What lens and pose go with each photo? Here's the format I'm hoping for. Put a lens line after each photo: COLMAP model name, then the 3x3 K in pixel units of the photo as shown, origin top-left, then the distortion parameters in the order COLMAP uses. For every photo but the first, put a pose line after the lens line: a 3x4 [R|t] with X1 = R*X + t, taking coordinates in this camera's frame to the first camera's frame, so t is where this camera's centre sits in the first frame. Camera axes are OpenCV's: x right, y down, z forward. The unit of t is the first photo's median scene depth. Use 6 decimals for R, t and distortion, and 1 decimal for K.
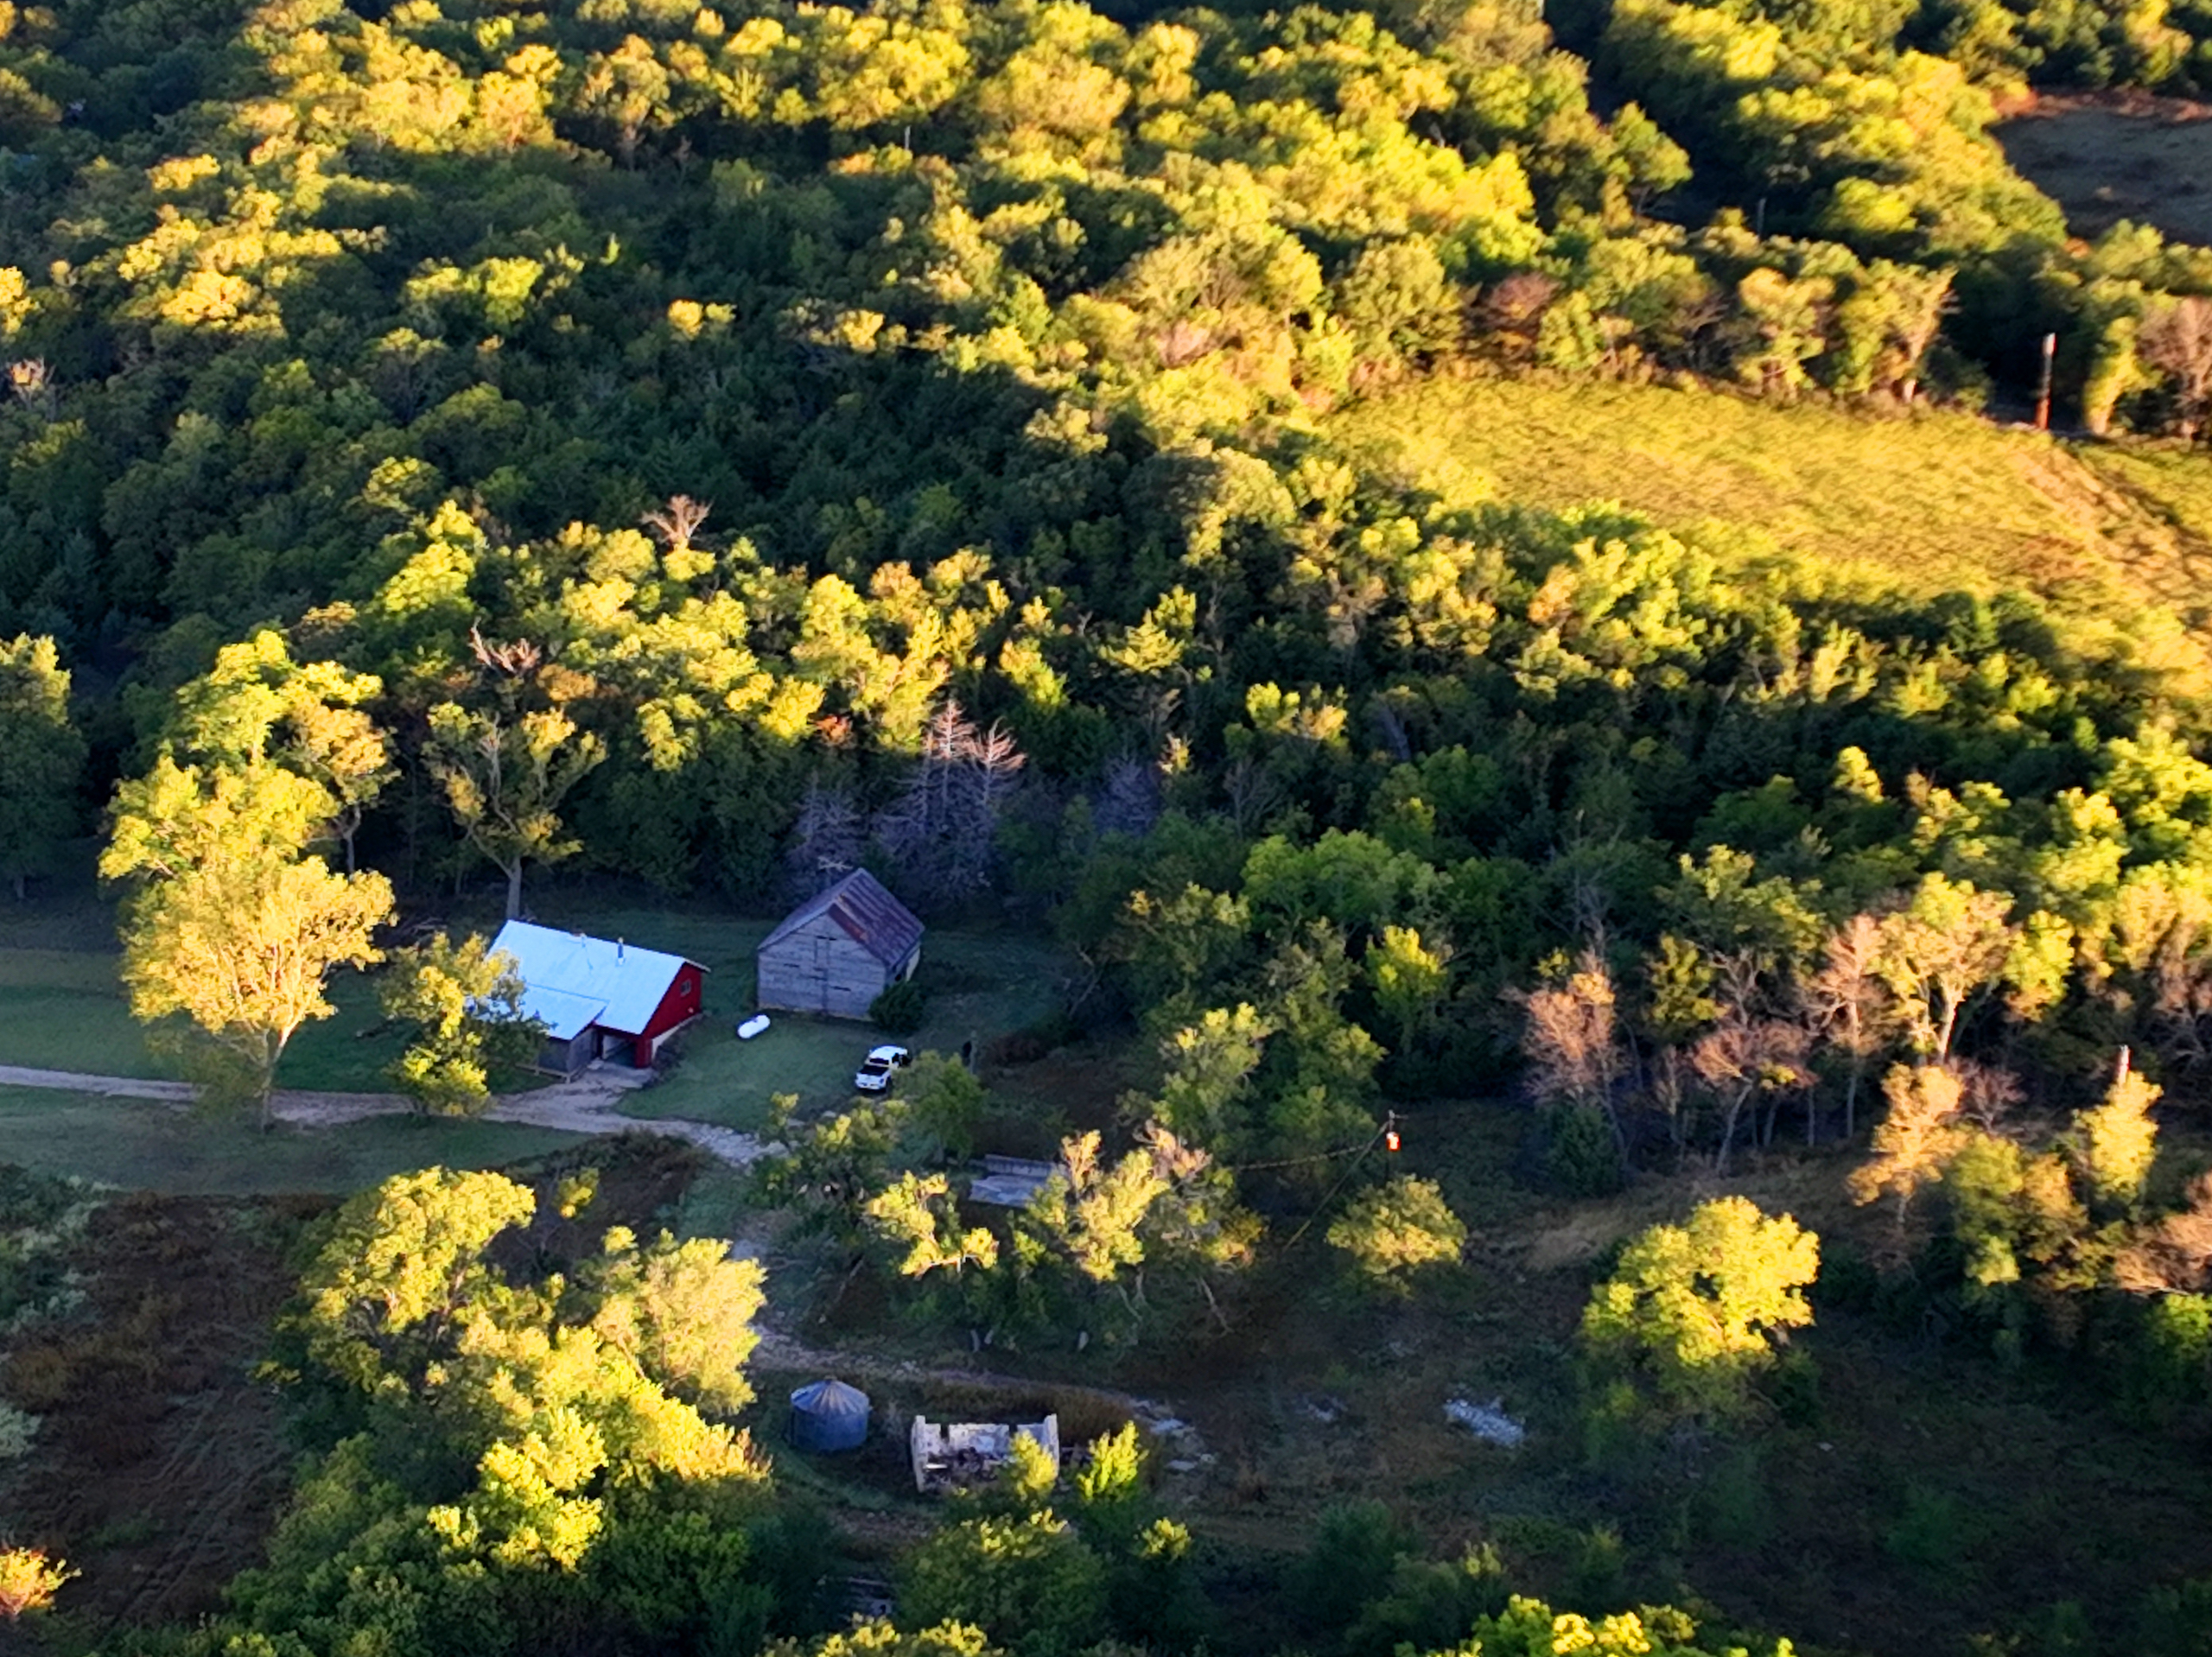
lens RADIAL K [[6365.9, 0, 1106.0], [0, 6365.9, 828.5], [0, 0, 1]] dist [-0.037704, 0.294894]
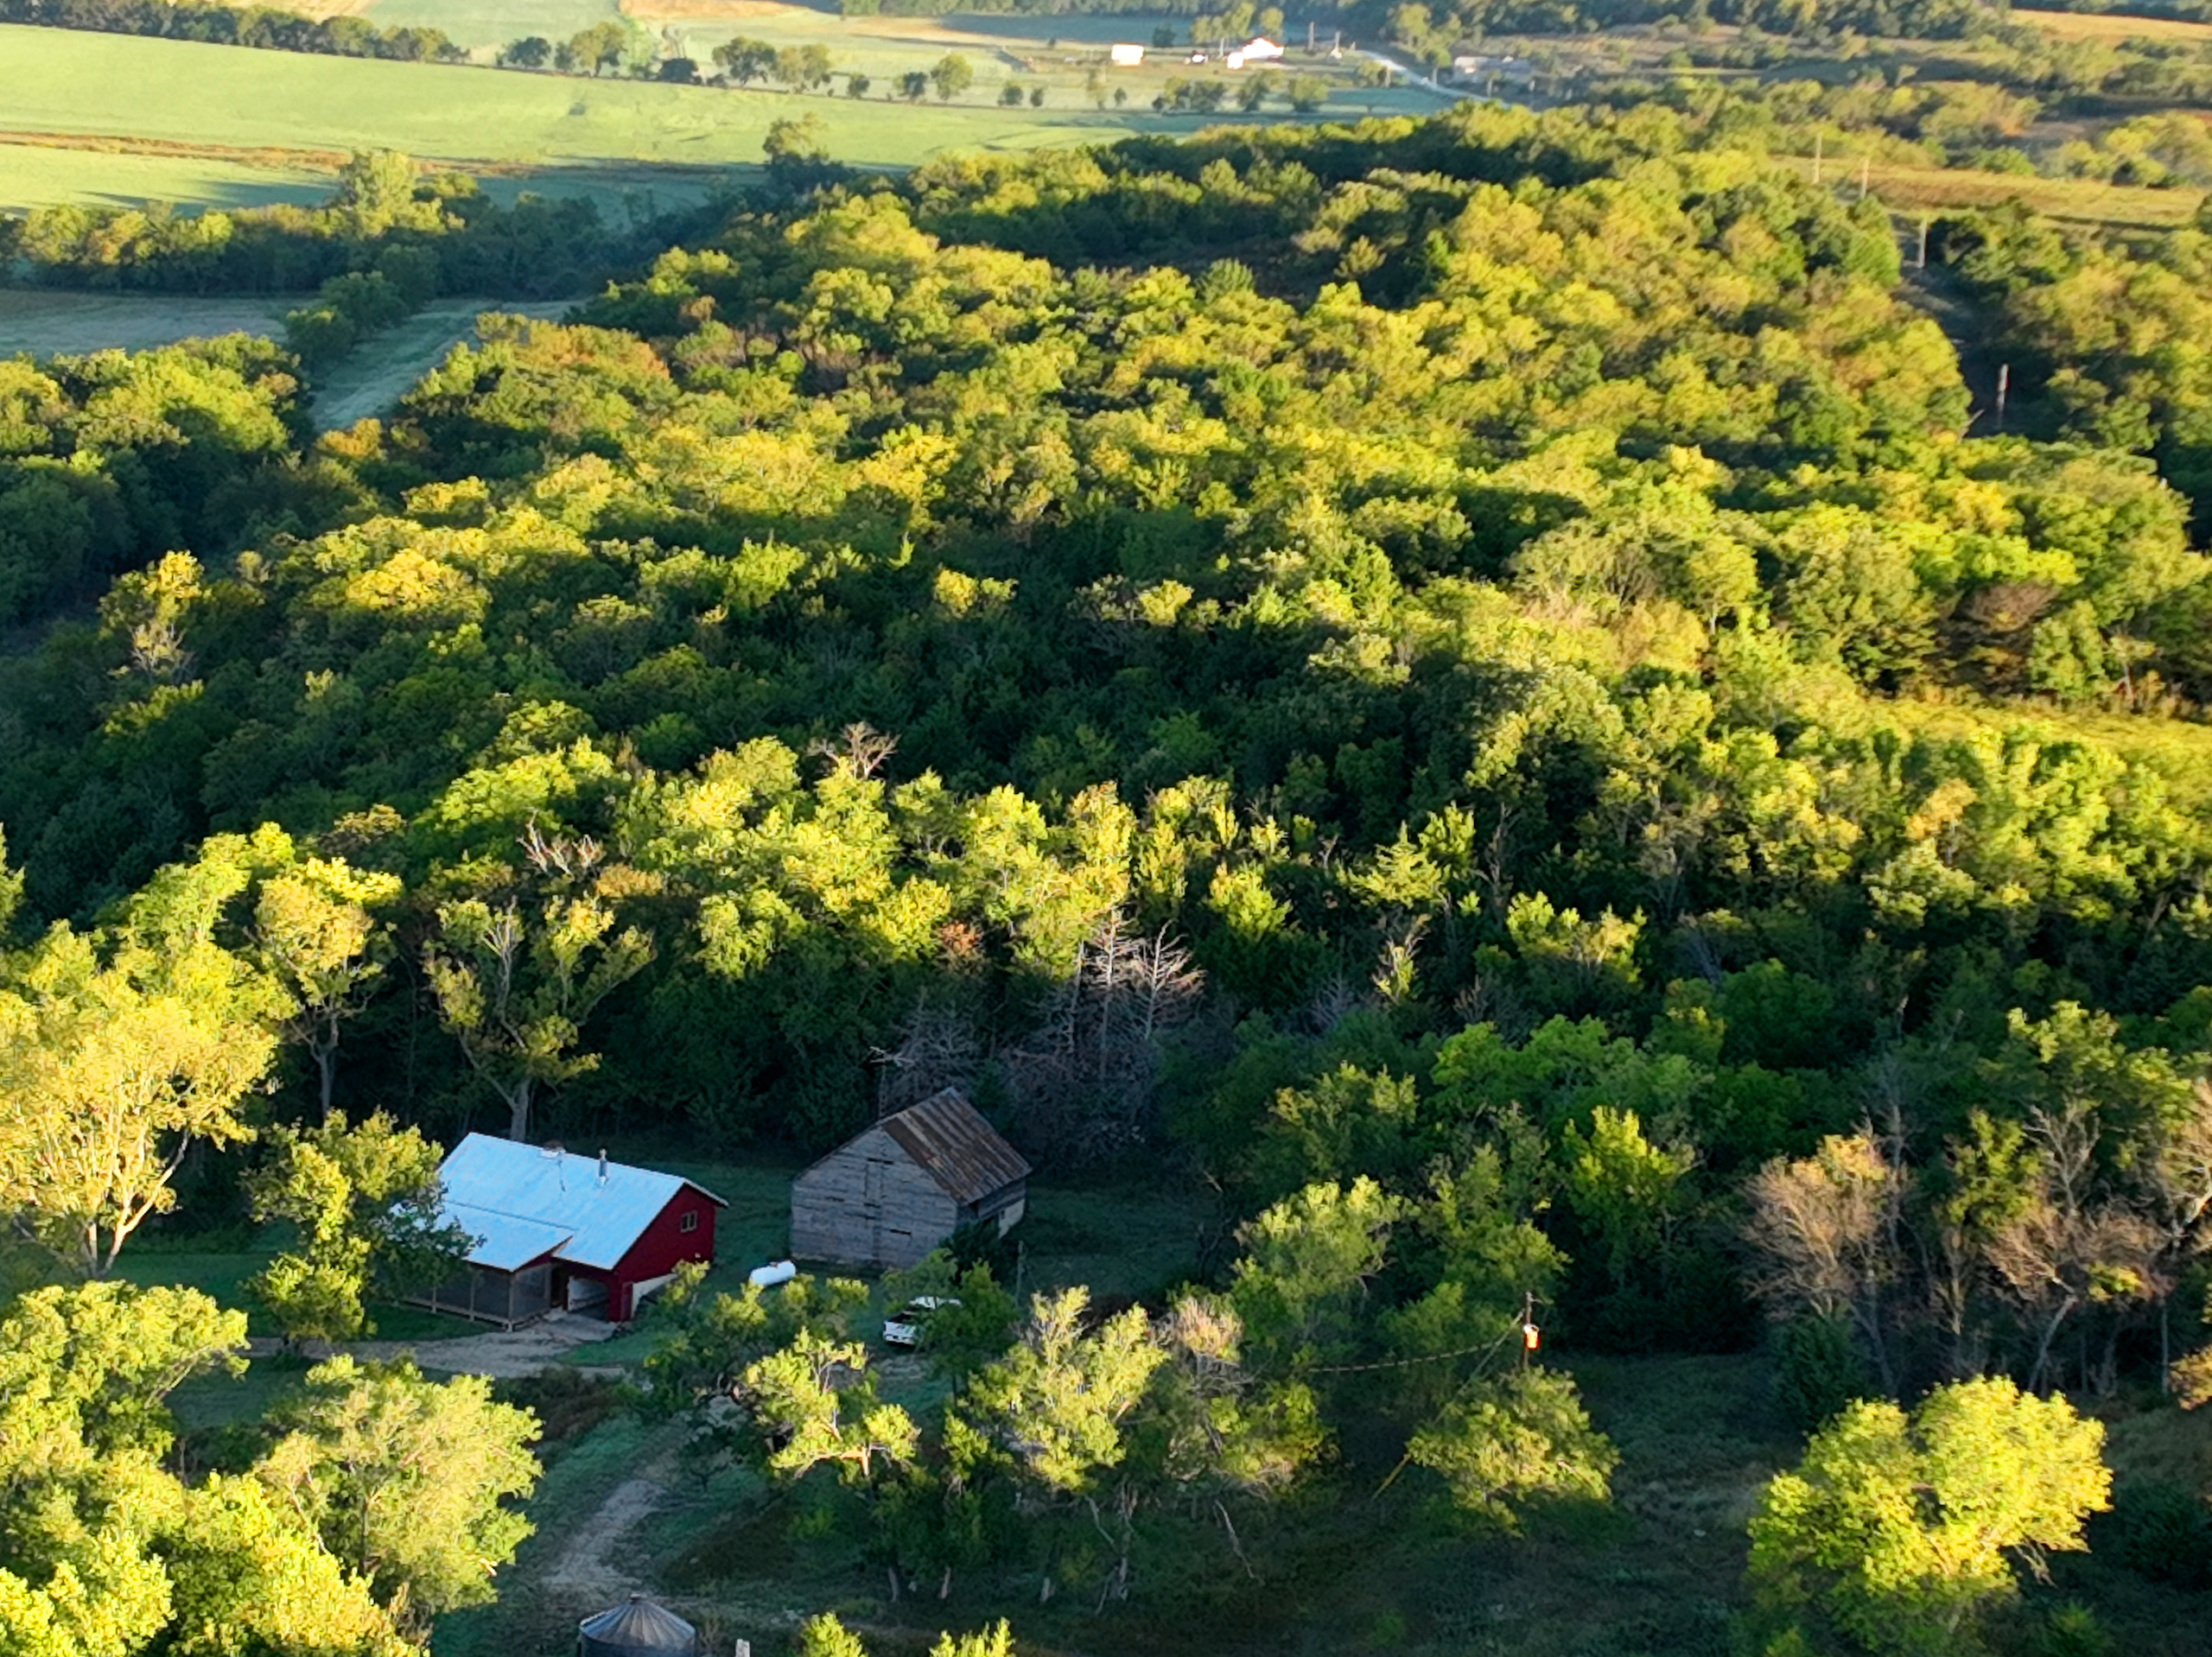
lens RADIAL K [[6365.9, 0, 1106.0], [0, 6365.9, 828.5], [0, 0, 1]] dist [-0.037704, 0.294894]
pose [[0.990381, 0.025265, -0.136038, 0.075686], [-0.045702, 0.987739, -0.149276, 0.082113], [0.130598, 0.154057, 0.979393, 0.259066]]
